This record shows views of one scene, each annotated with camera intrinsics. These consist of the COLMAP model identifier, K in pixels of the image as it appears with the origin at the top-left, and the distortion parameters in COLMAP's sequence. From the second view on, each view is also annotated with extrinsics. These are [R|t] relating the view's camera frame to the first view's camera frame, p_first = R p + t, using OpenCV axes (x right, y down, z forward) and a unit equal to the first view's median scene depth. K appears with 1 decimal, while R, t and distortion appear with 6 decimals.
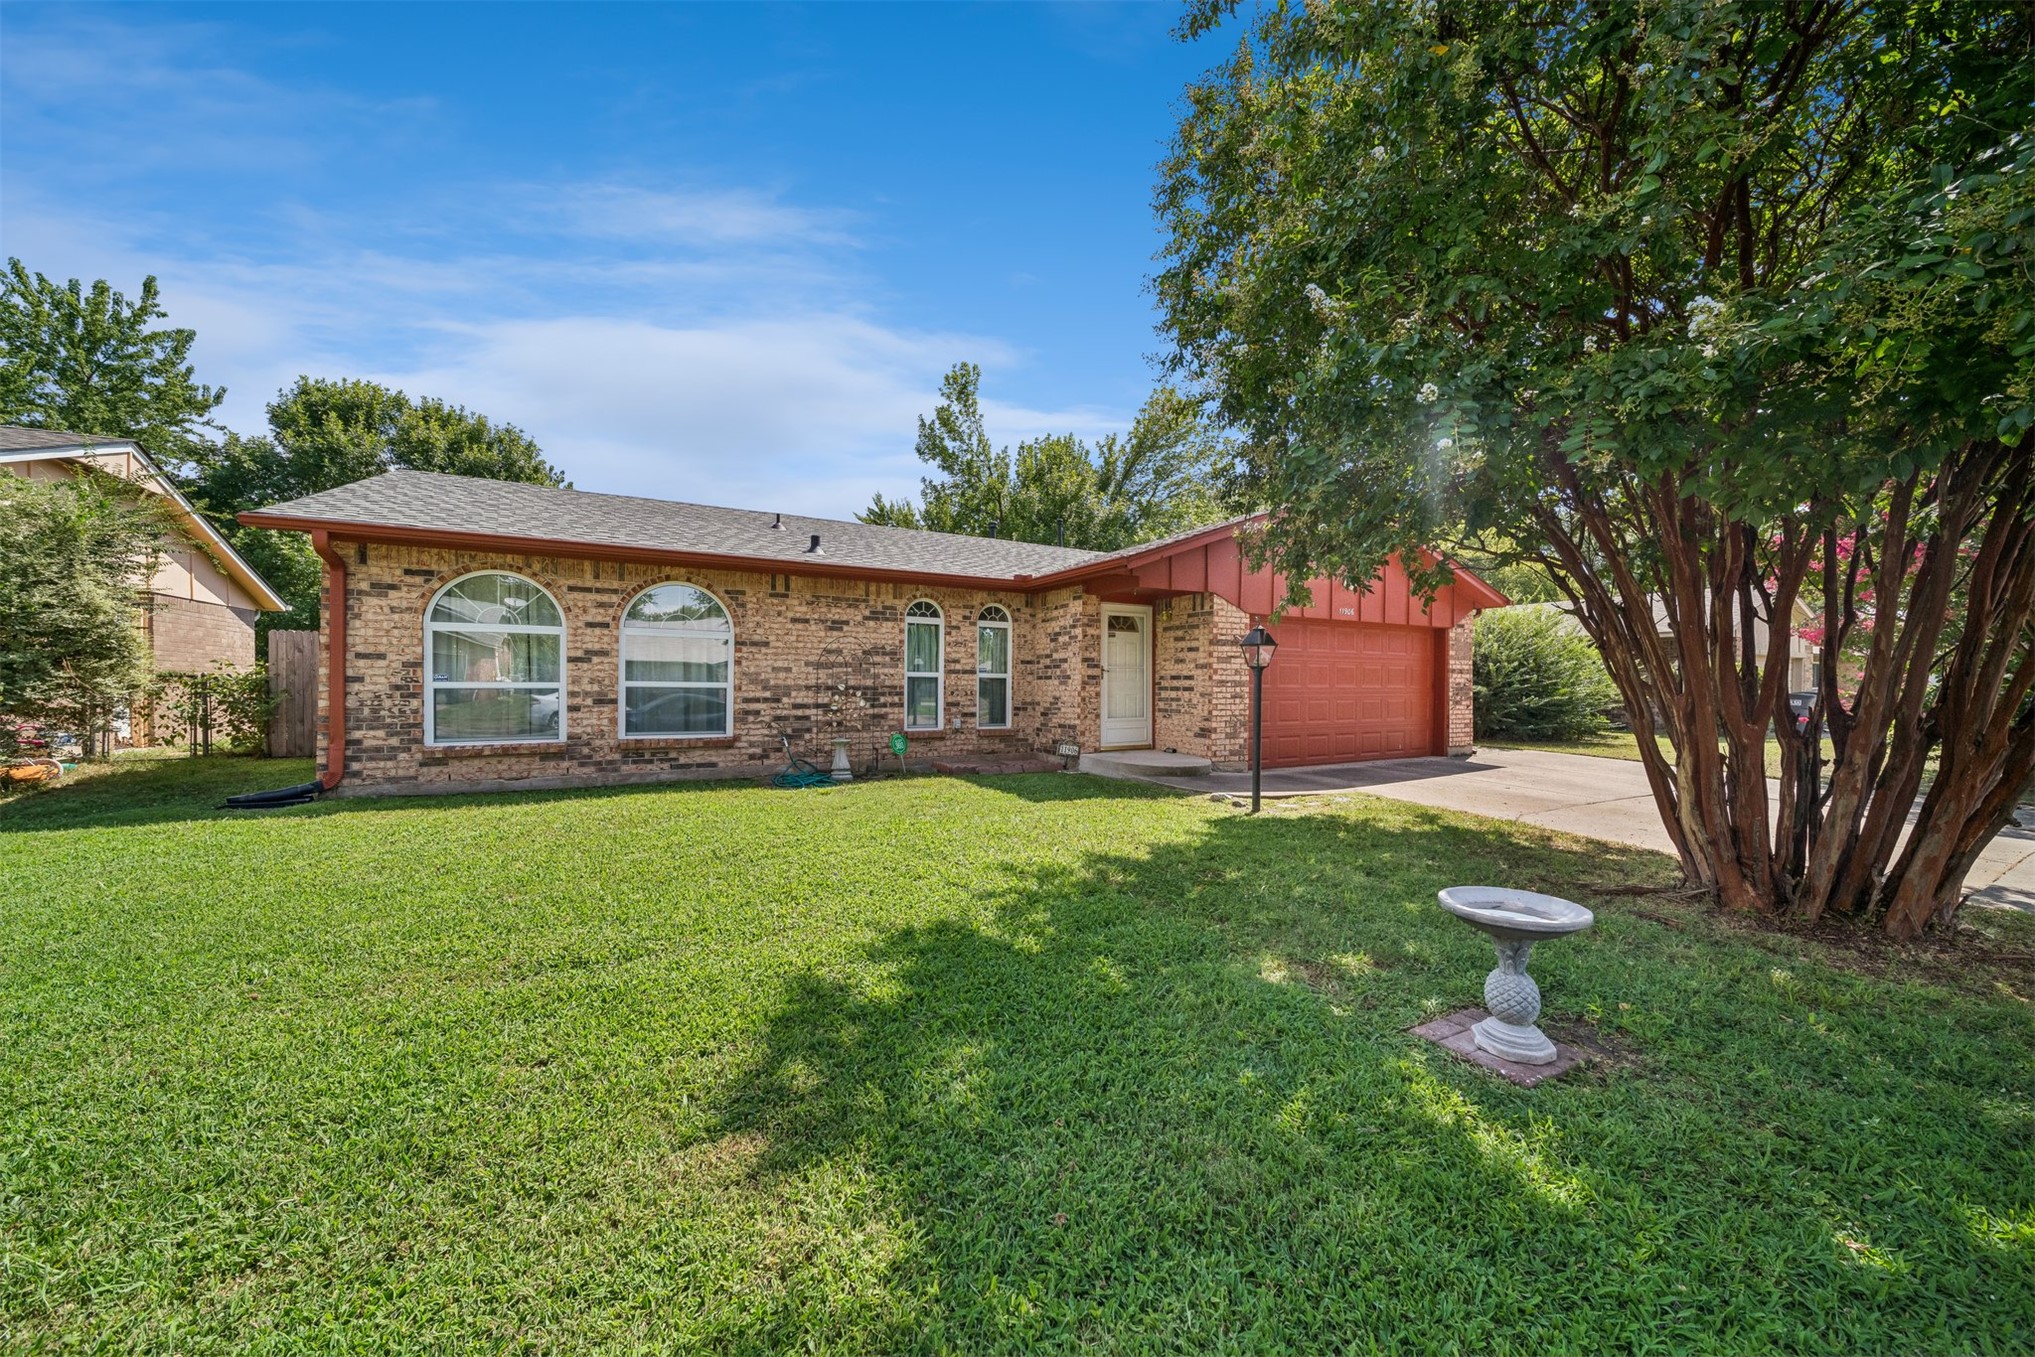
lens RADIAL K [[714.0, 0, 1018.5], [0, 714.0, 679.7], [0, 0, 1]] dist [0.000153, -0.000732]
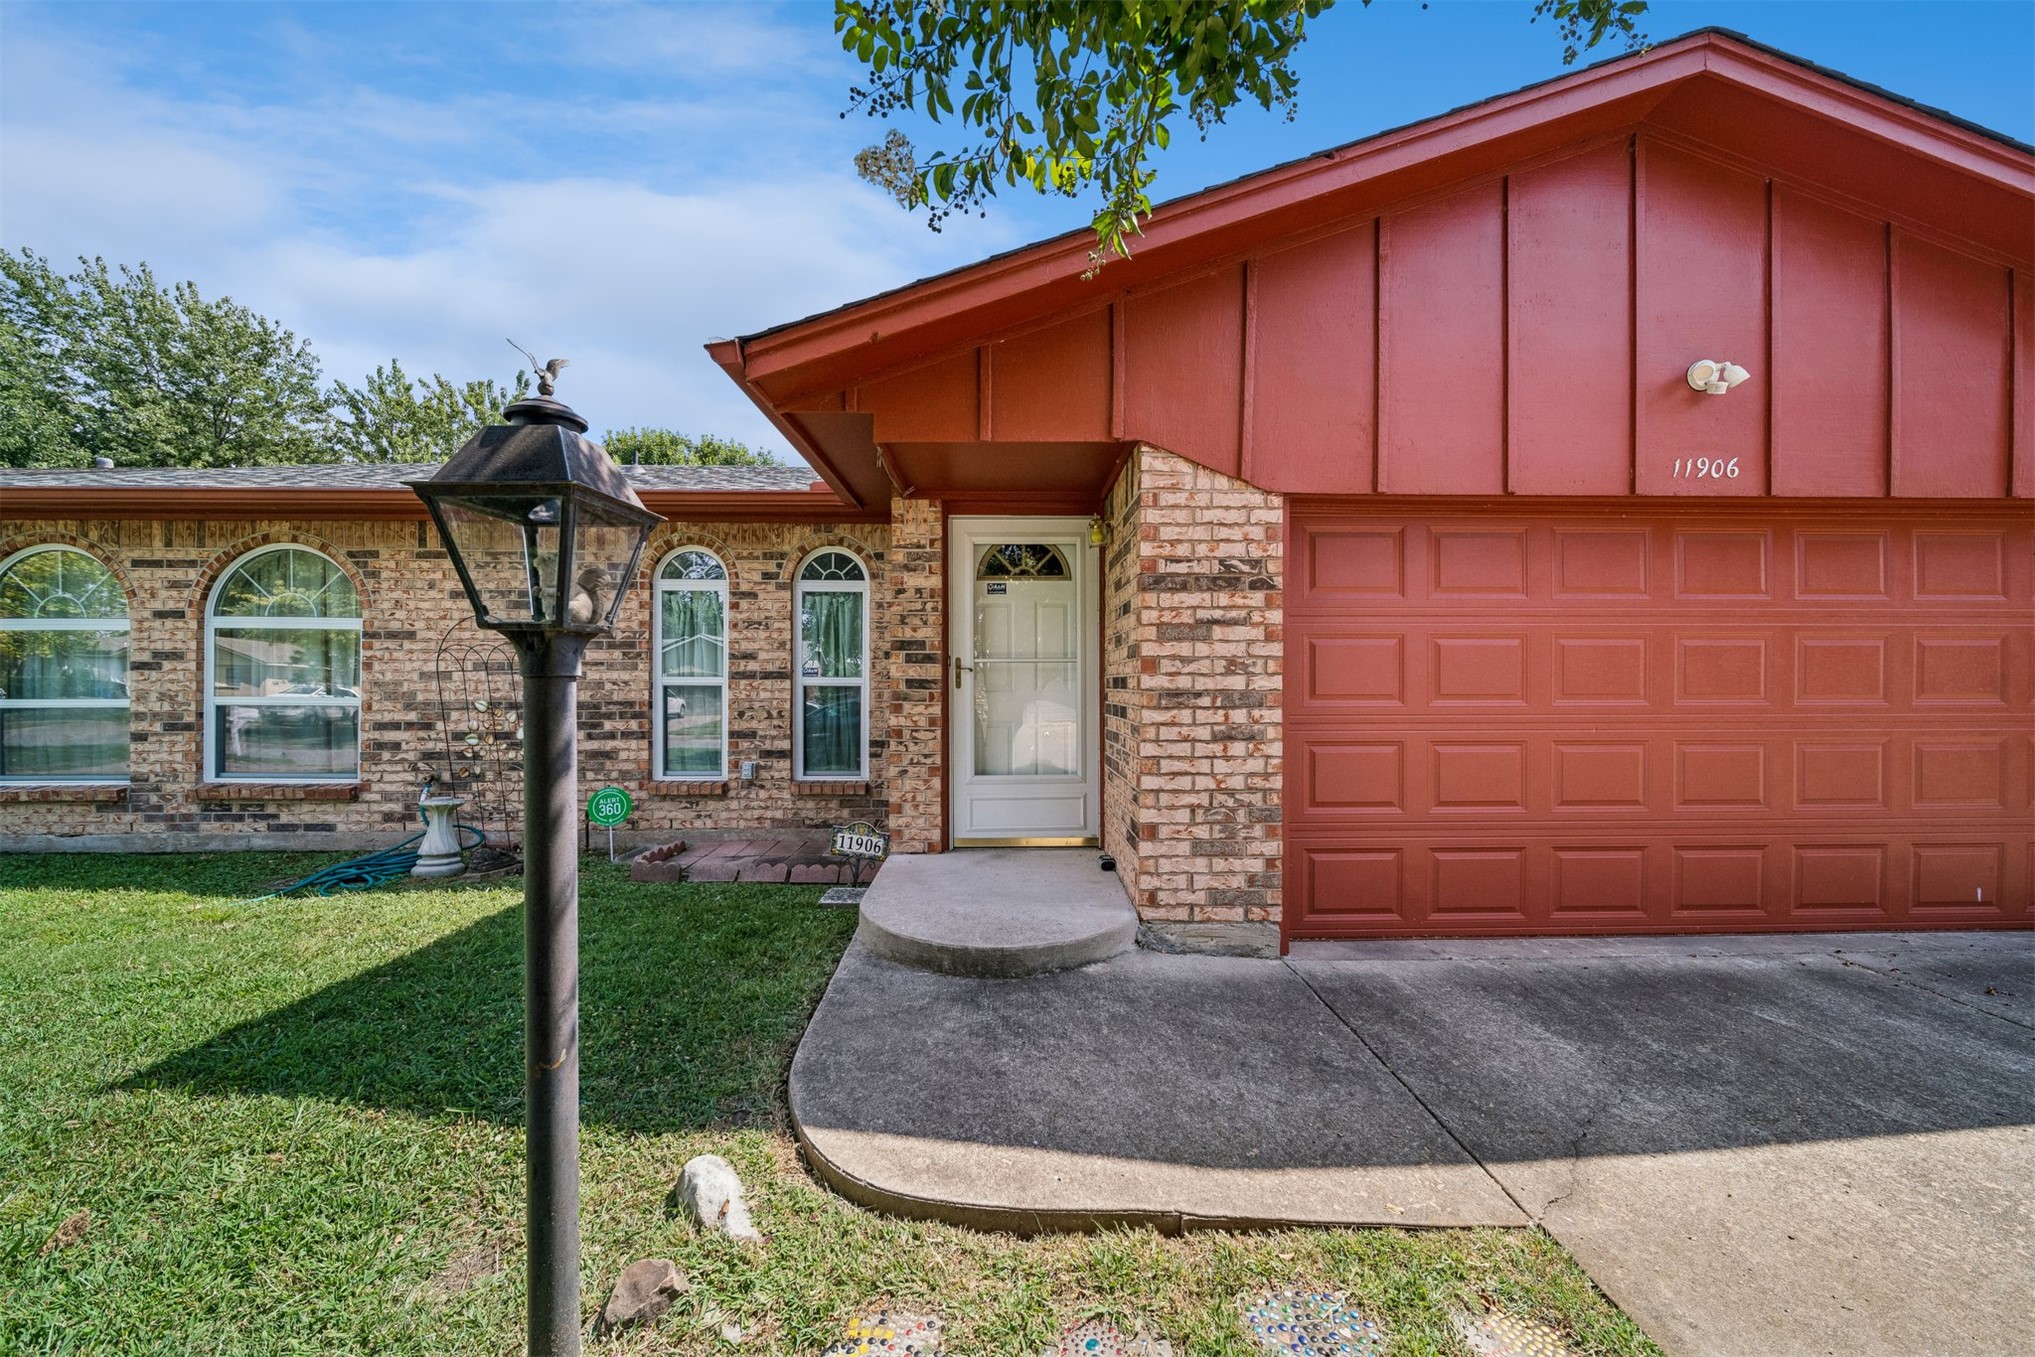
lens RADIAL K [[714.0, 0, 1025.5], [0, 714.0, 686.1], [0, 0, 1]] dist [0.000153, -0.000732]
pose [[0.889700, -0.006400, -0.456502, 0.402392], [0.008787, 0.999957, 0.003106, -0.003077], [0.456462, -0.006775, 0.889717, 0.693797]]
